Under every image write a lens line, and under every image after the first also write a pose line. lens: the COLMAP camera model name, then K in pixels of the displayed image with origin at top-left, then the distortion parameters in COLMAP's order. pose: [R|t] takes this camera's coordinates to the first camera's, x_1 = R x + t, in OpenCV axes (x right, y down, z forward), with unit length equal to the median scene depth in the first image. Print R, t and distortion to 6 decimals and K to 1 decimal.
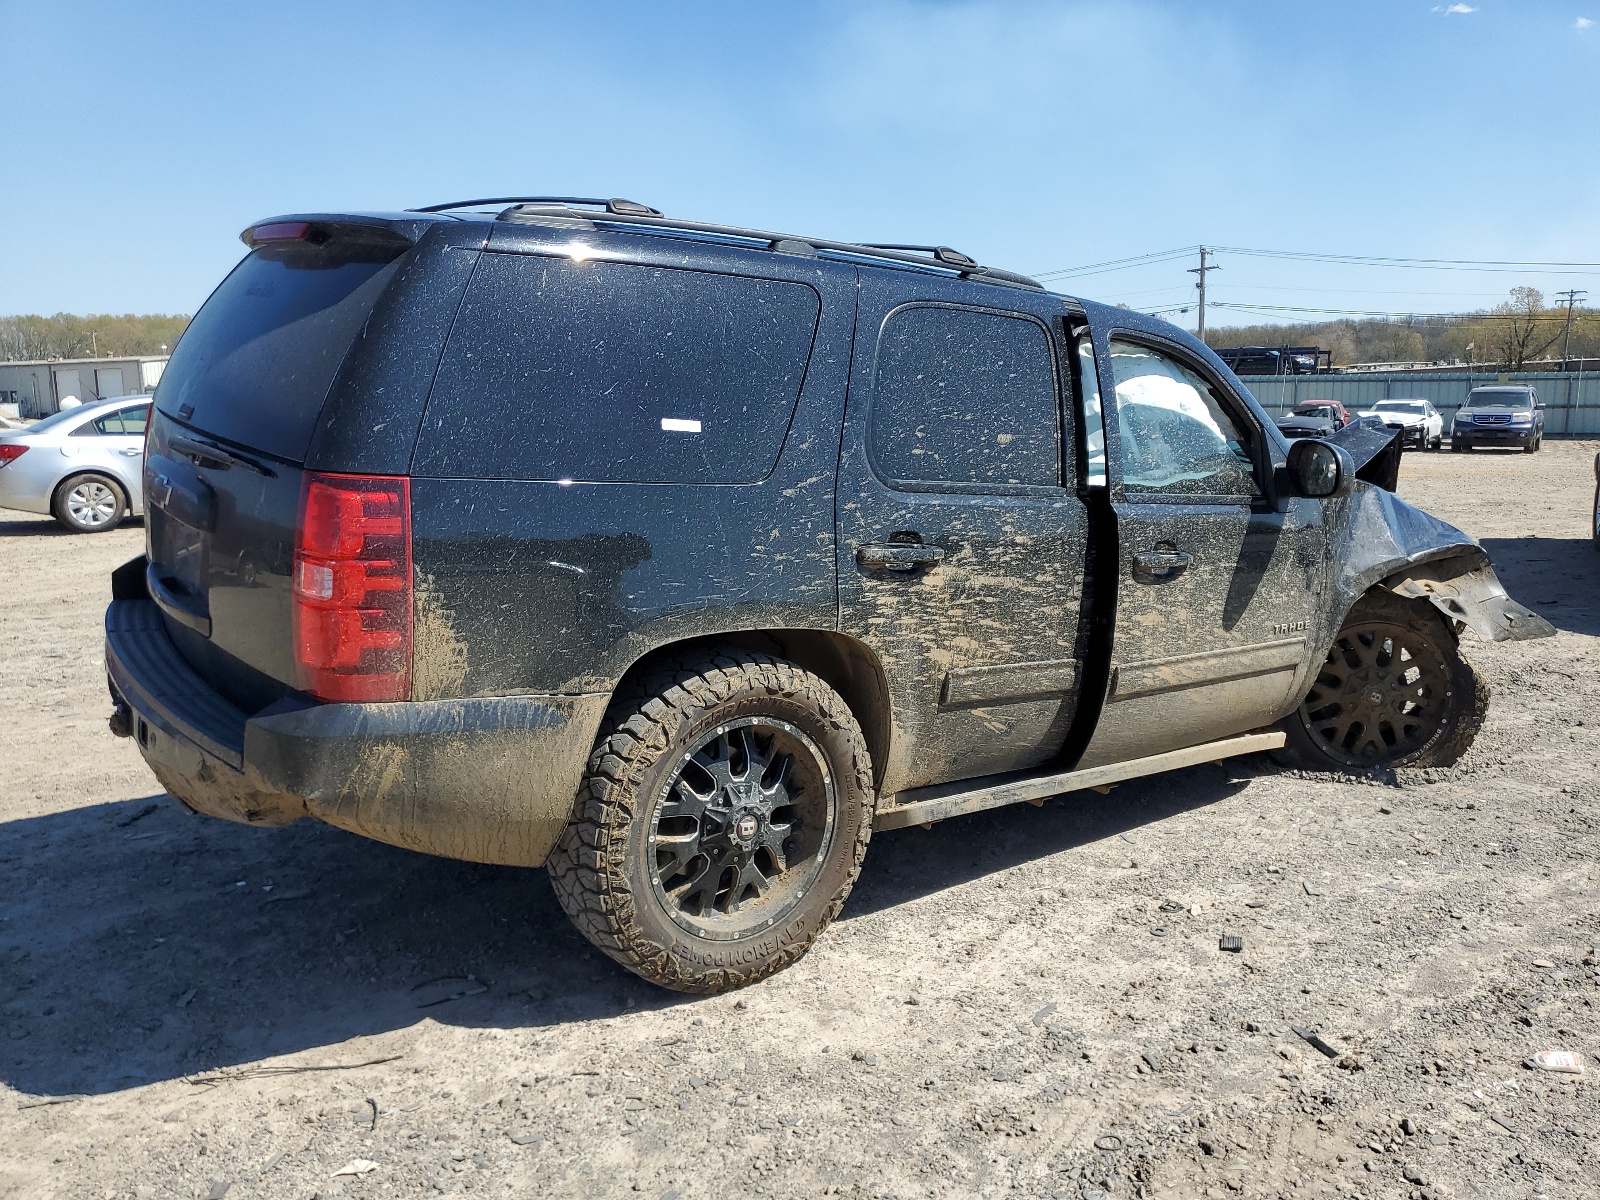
lens RADIAL K [[1302.2, 0, 800.0], [0, 1302.2, 600.0], [0, 0, 1]] dist [0.217917, -0.000916]
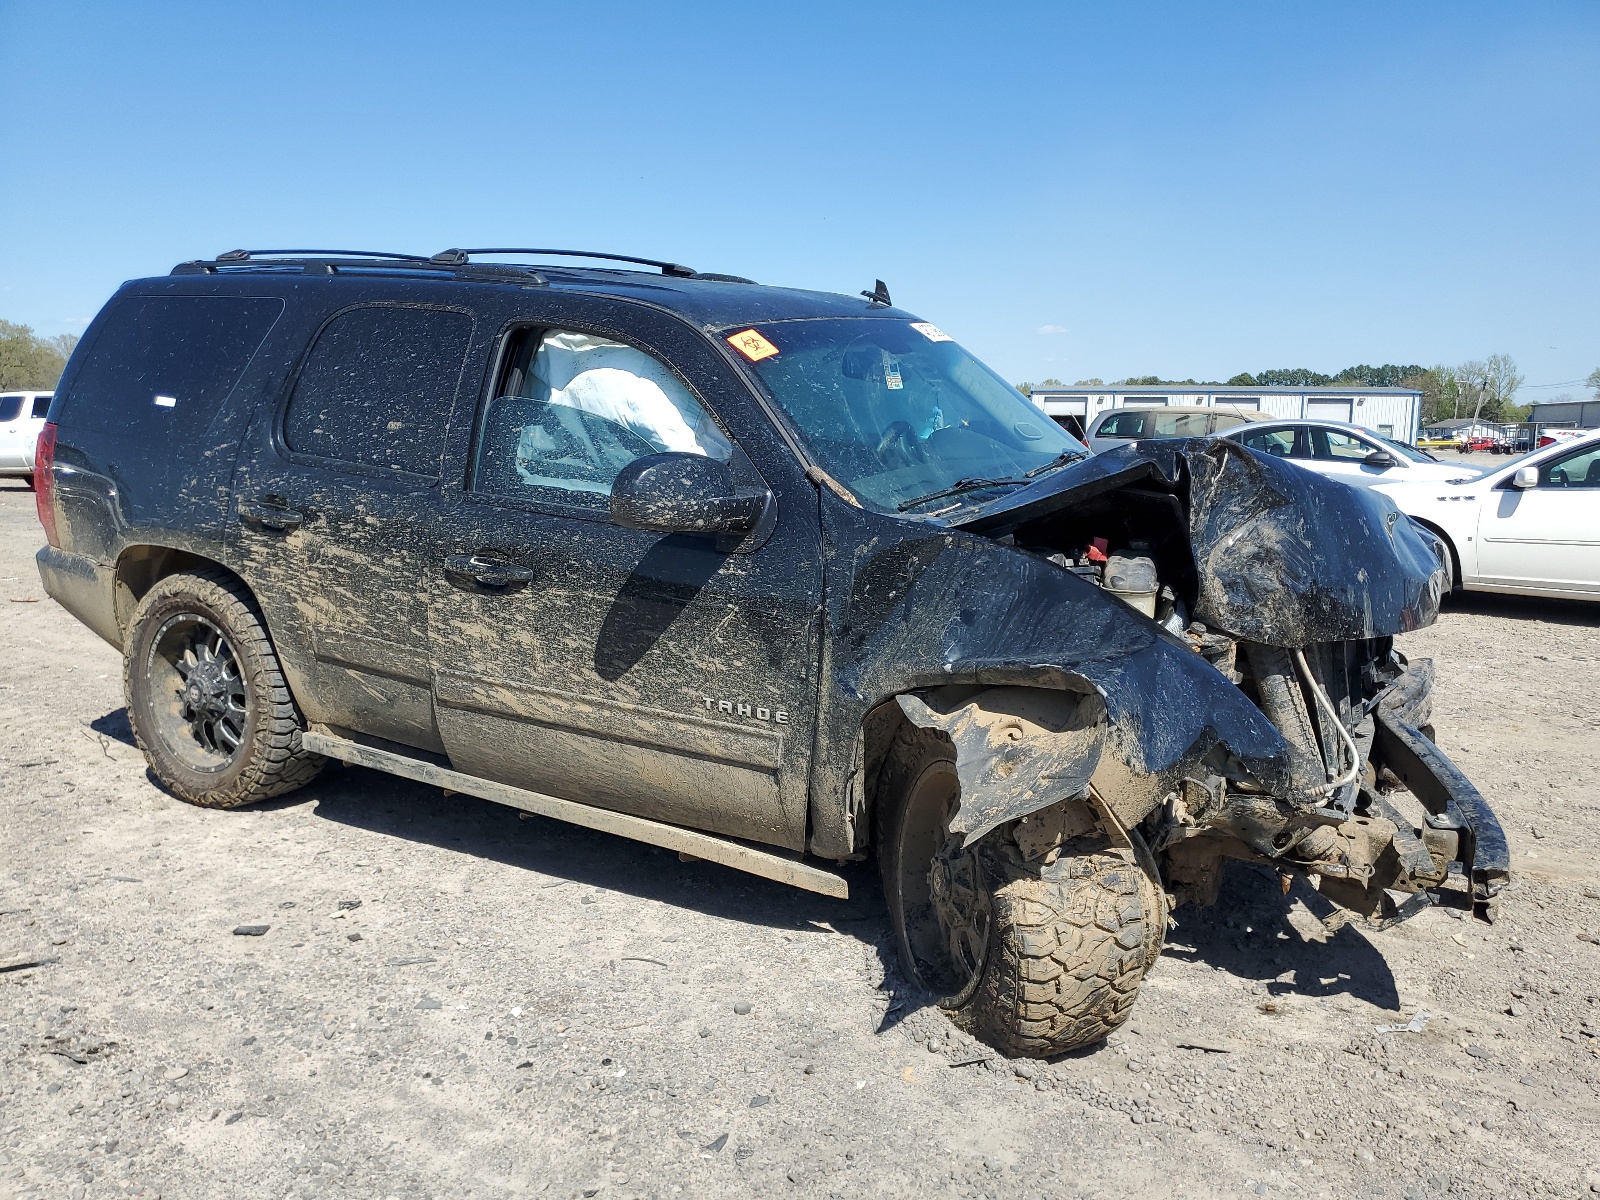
lens RADIAL K [[1251.5, 0, 800.0], [0, 1251.5, 600.0], [0, 0, 1]] dist [0.022311, -0.004735]
pose [[0.374333, 0.147195, -0.915537, 1.236857], [-0.164664, 0.982181, 0.090584, -0.131987], [0.912557, 0.116848, 0.391900, 0.929532]]
